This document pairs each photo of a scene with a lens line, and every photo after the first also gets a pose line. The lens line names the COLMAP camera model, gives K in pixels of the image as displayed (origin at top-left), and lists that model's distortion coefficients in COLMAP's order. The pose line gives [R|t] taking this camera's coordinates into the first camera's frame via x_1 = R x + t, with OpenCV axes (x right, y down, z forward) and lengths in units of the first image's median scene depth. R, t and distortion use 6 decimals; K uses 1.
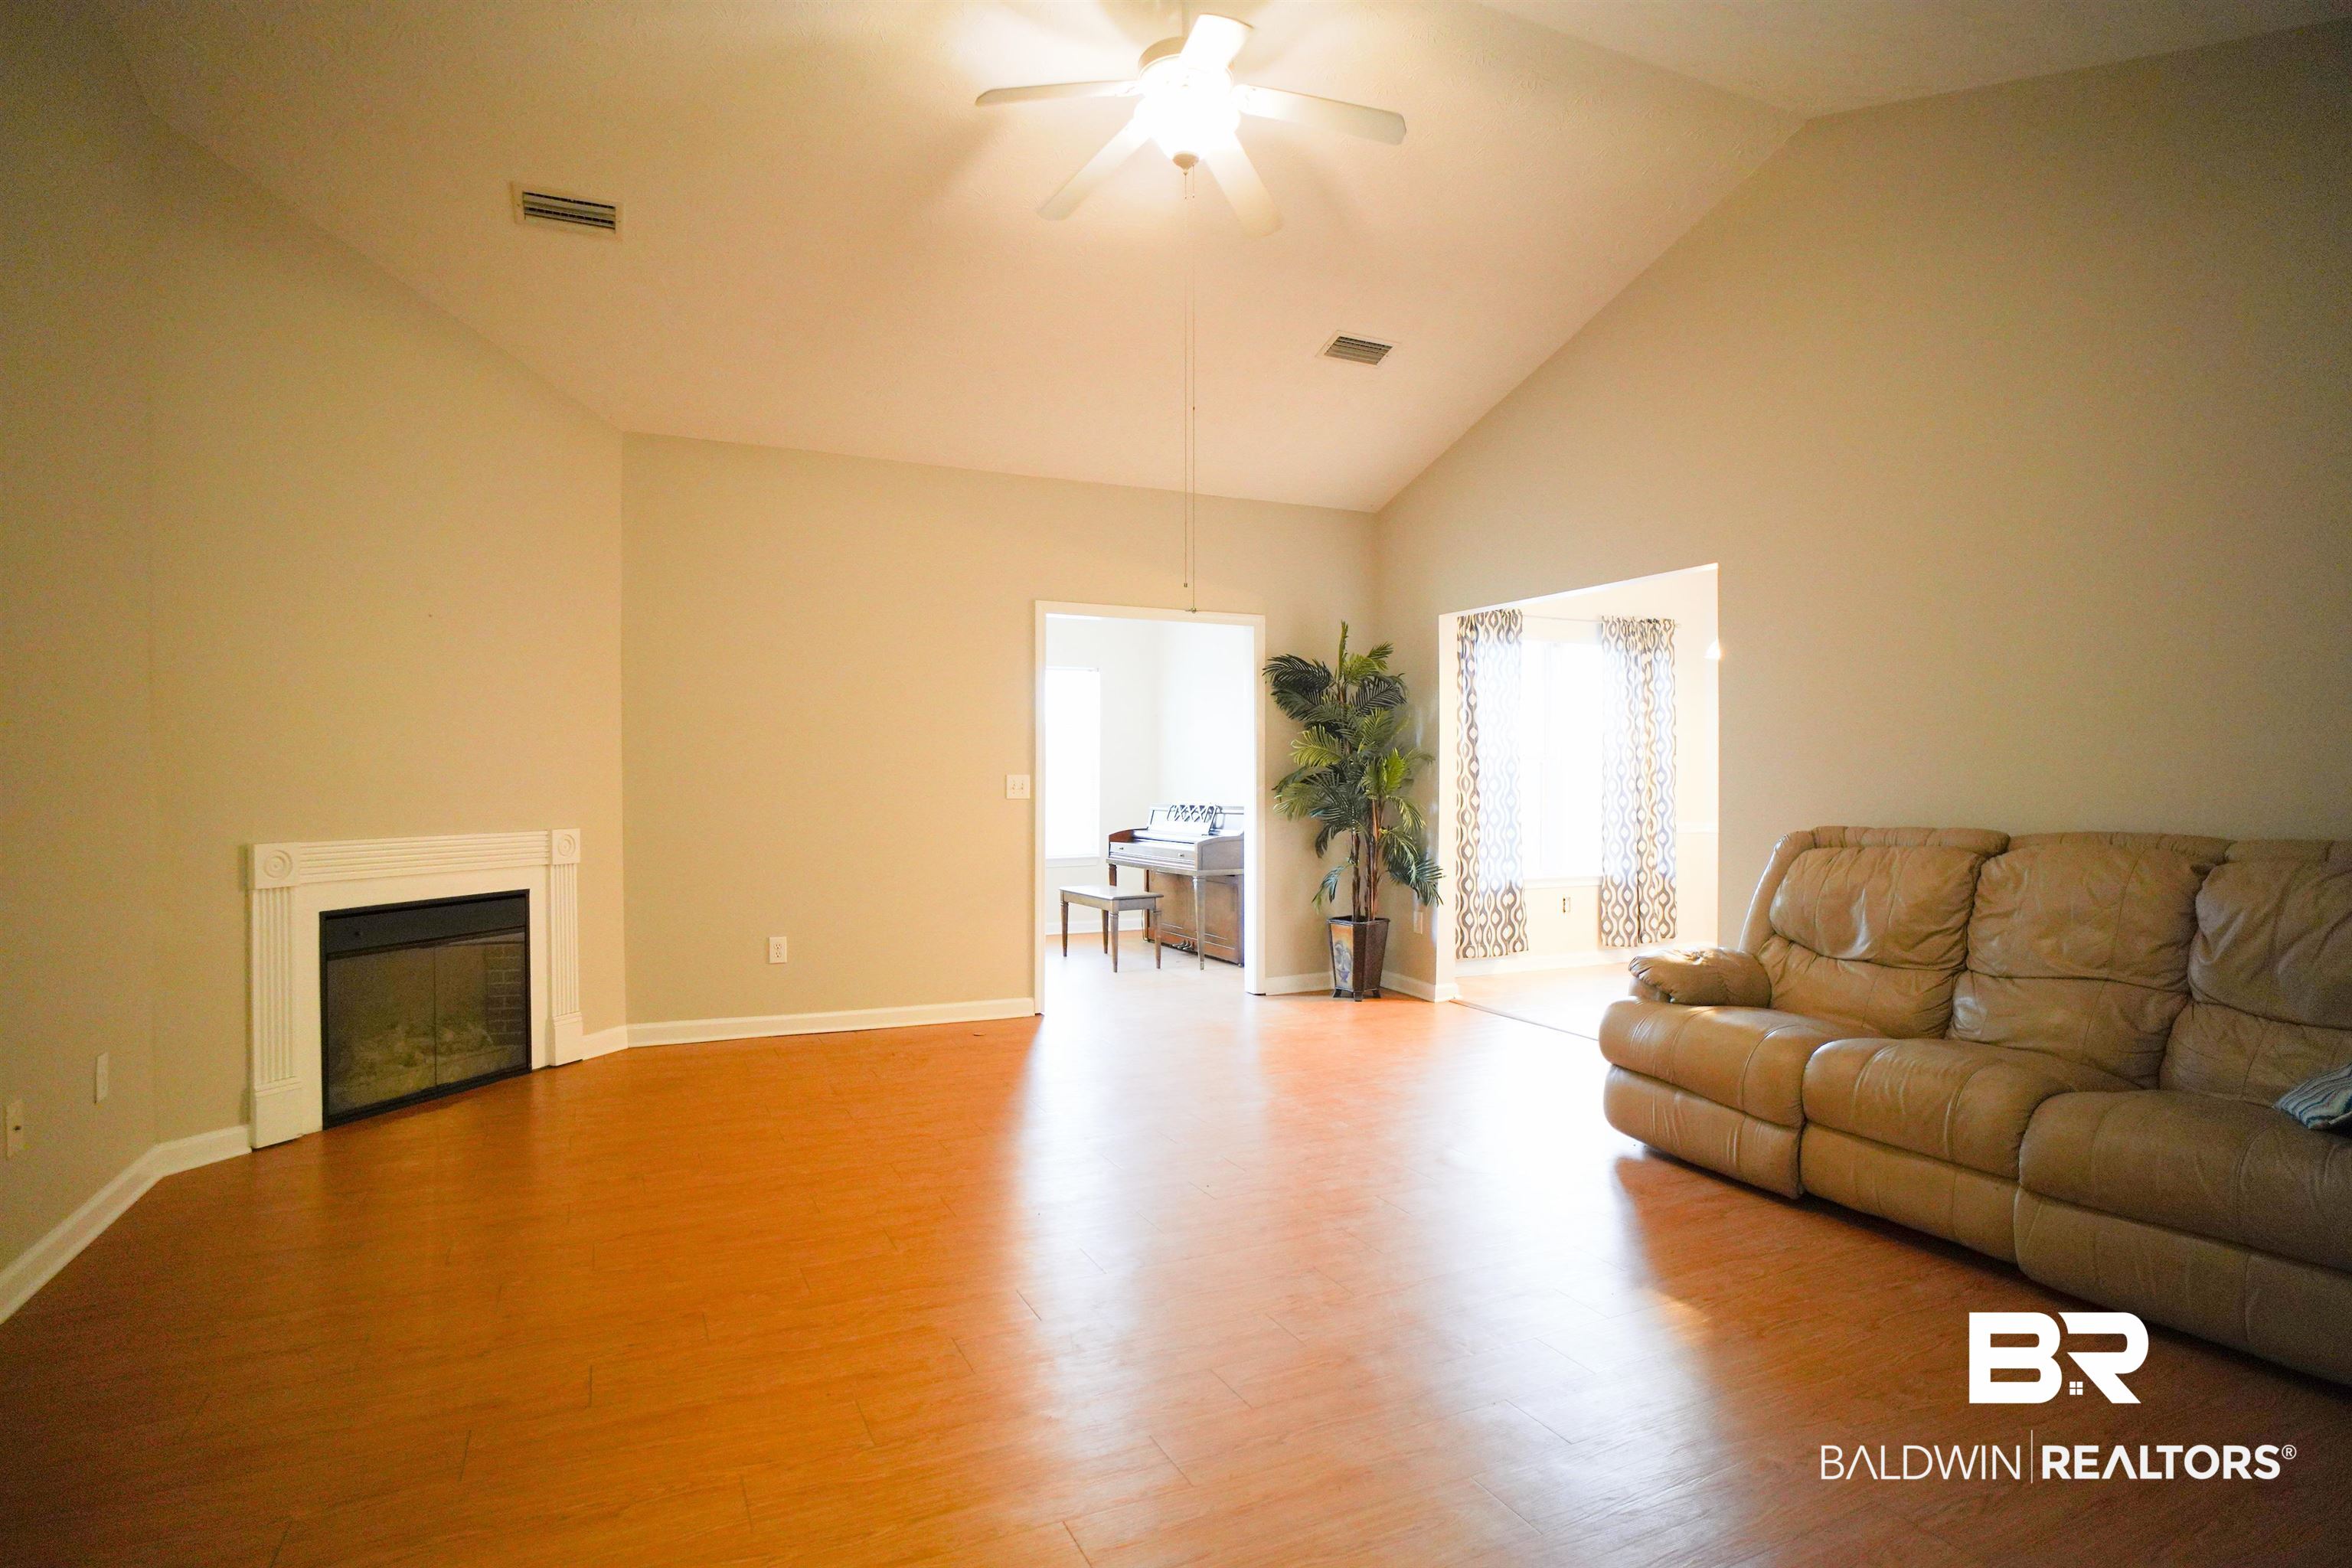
lens RADIAL K [[1217.7, 0, 1188.5], [0, 1217.7, 790.7], [0, 0, 1]] dist [-0.027844, 0.004110]
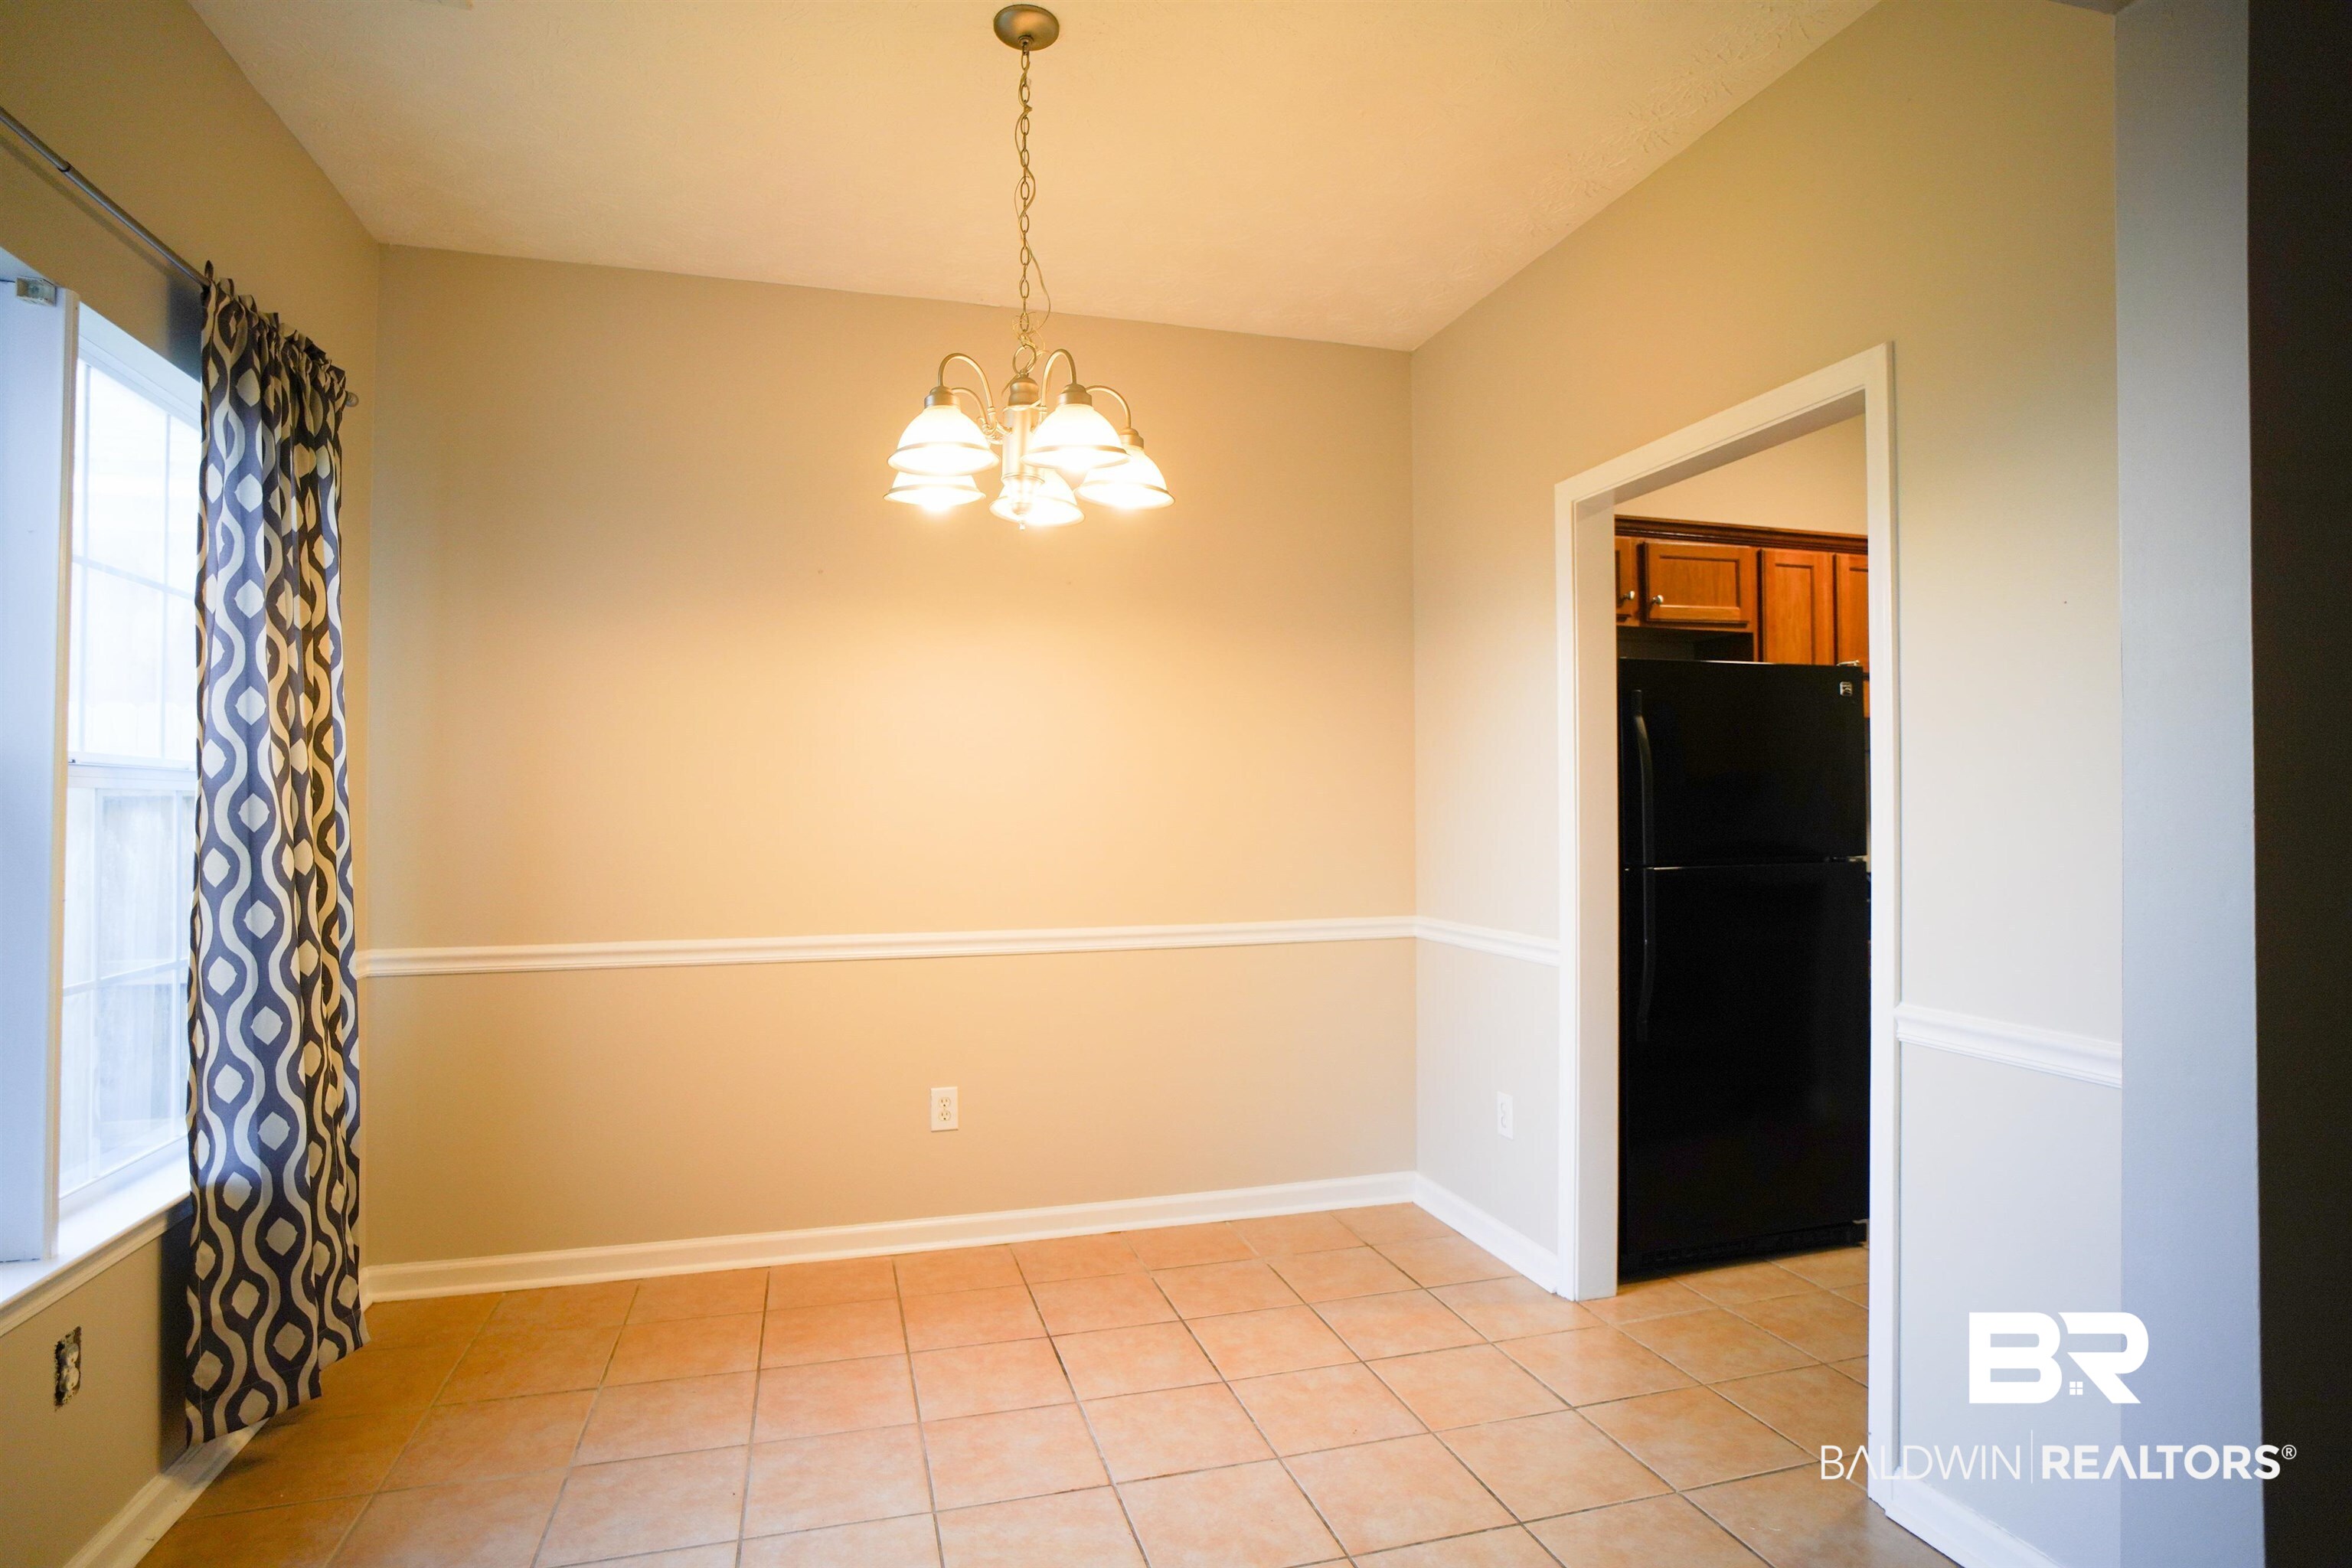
lens RADIAL K [[1217.7, 0, 1170.5], [0, 1217.7, 783.6], [0, 0, 1]] dist [-0.027844, 0.004110]
pose [[0.183508, 0.018250, 0.982849, 0.127787], [0.013716, 0.999683, -0.021124, -0.016946], [-0.982923, 0.017357, 0.183199, 0.825348]]
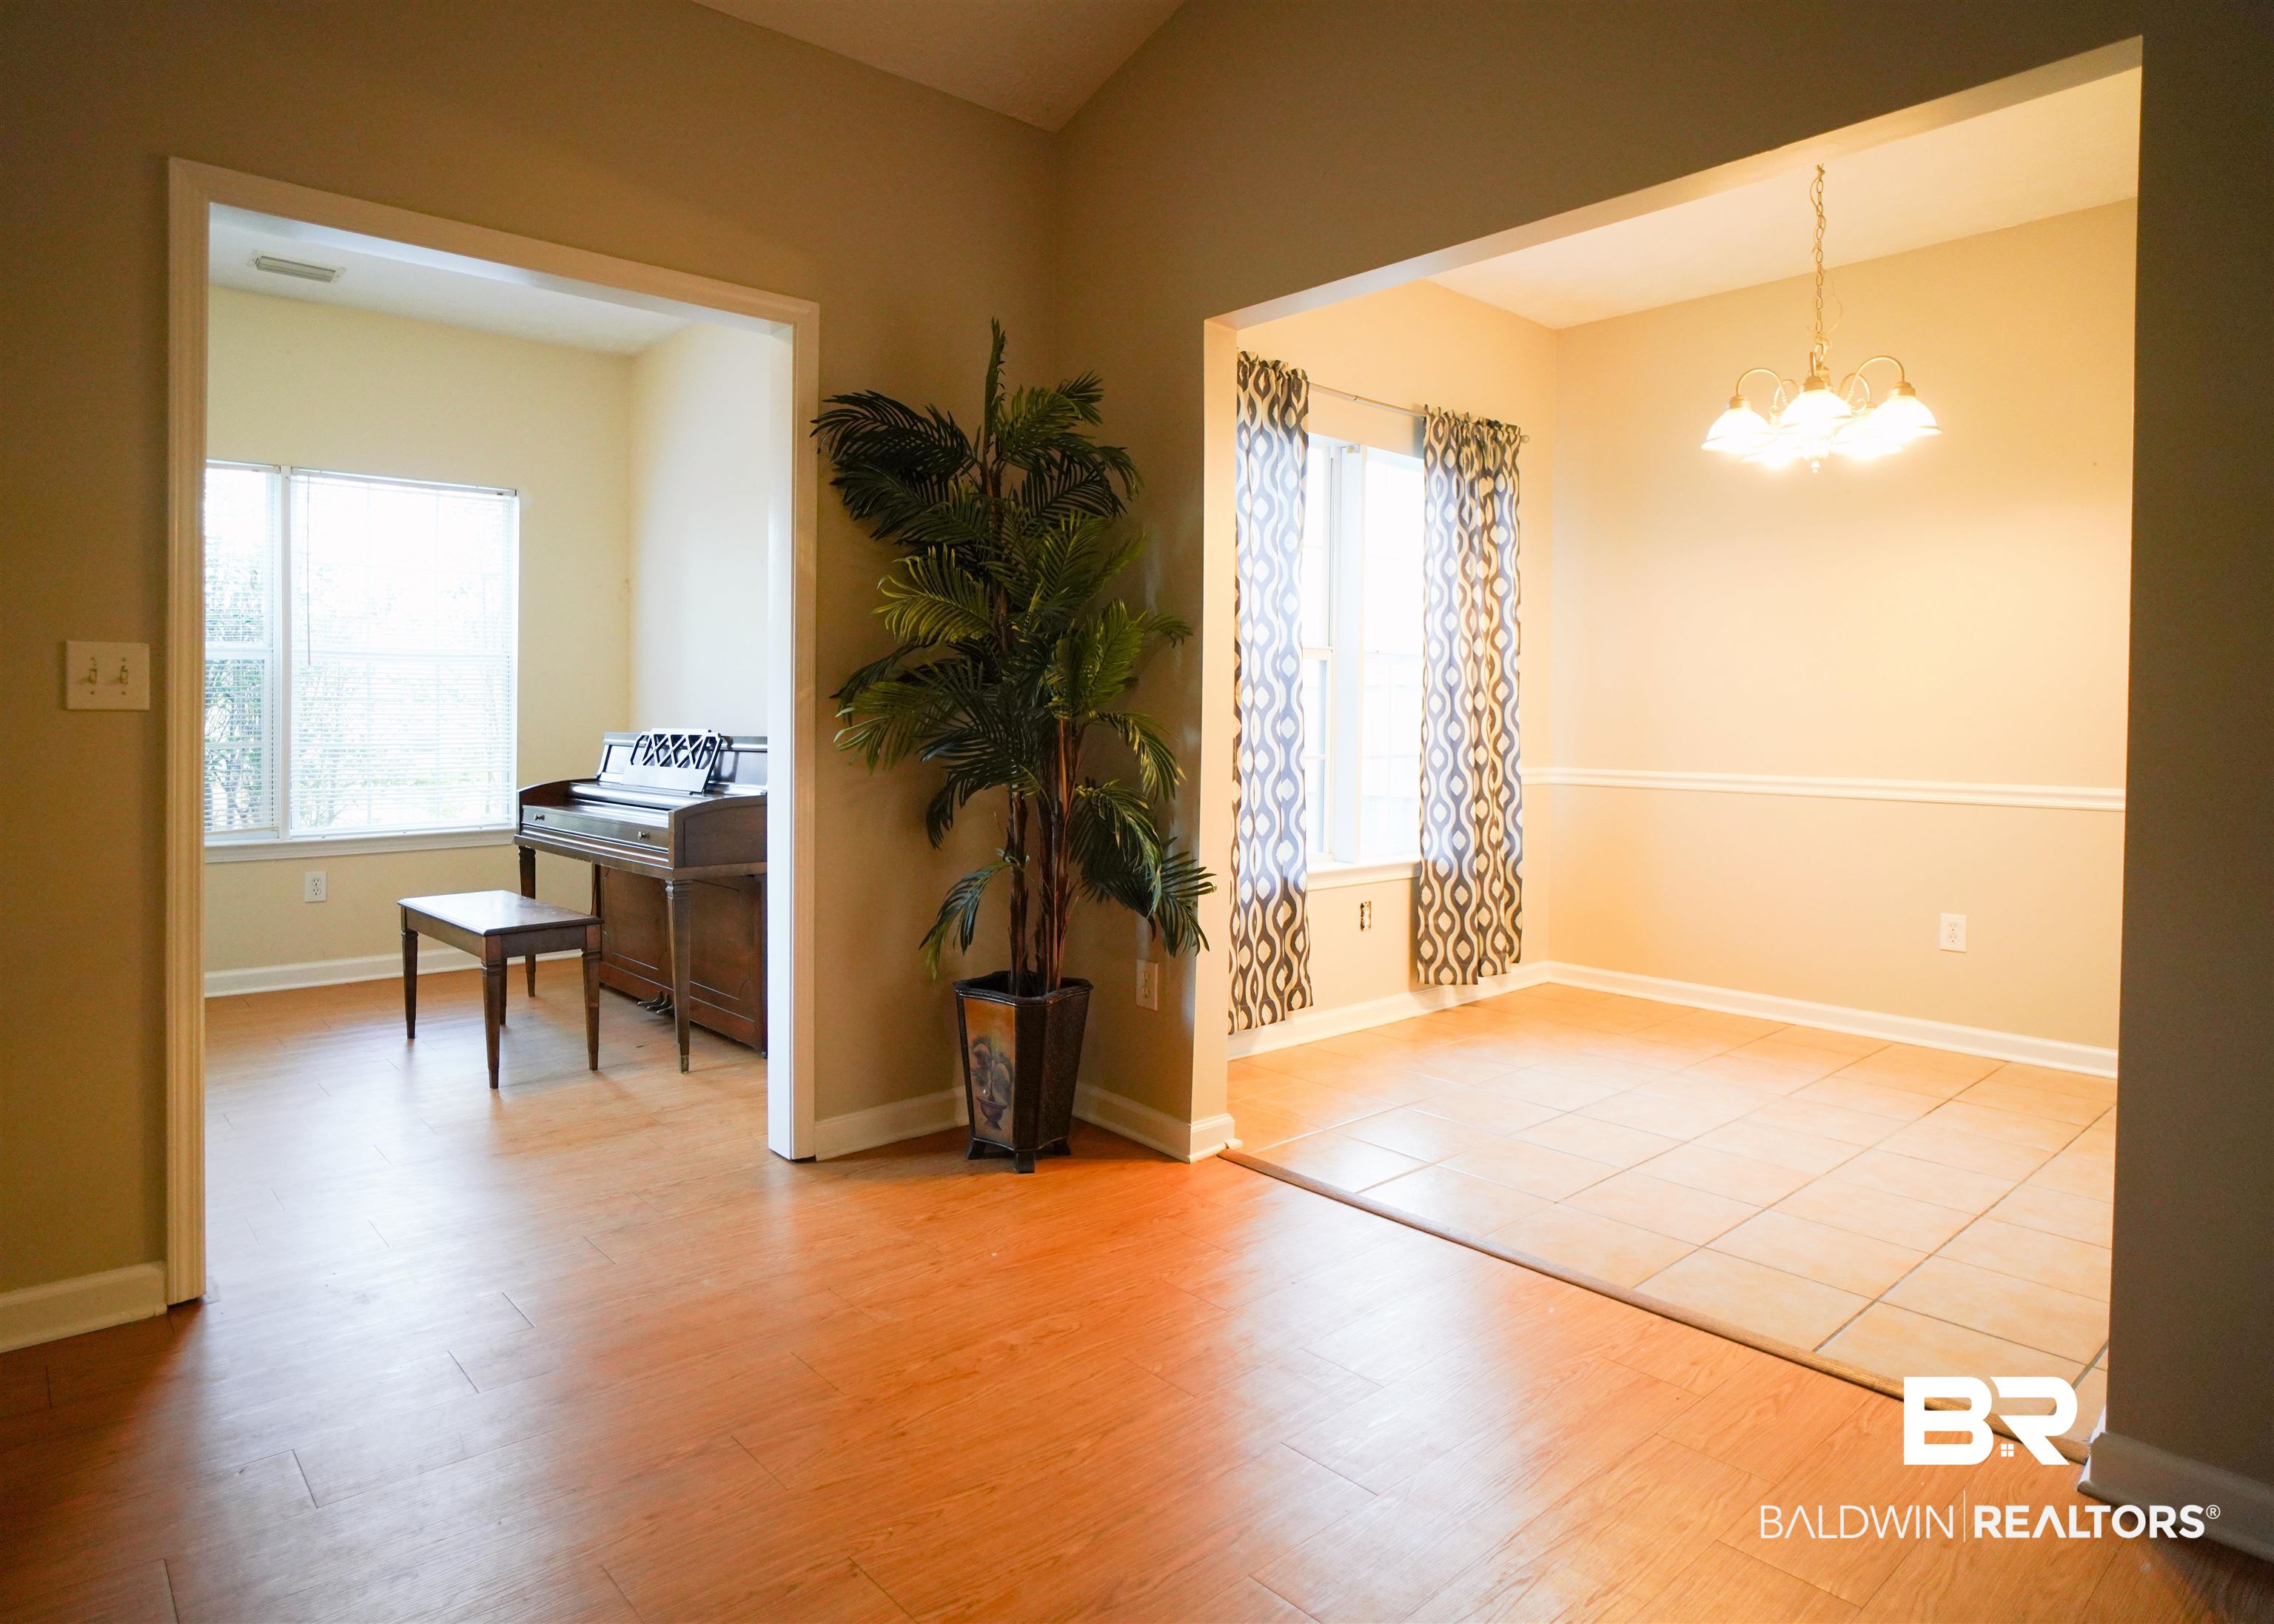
lens RADIAL K [[1327.1, 0, 1096.2], [0, 1327.1, 734.7], [0, 0, 1]] dist [-0.029701, 0.001158]
pose [[0.964473, 0.004027, 0.264149, 0.033652], [-0.005273, 0.999978, 0.004007, 0.009944], [-0.264127, -0.005258, 0.964473, 0.498916]]
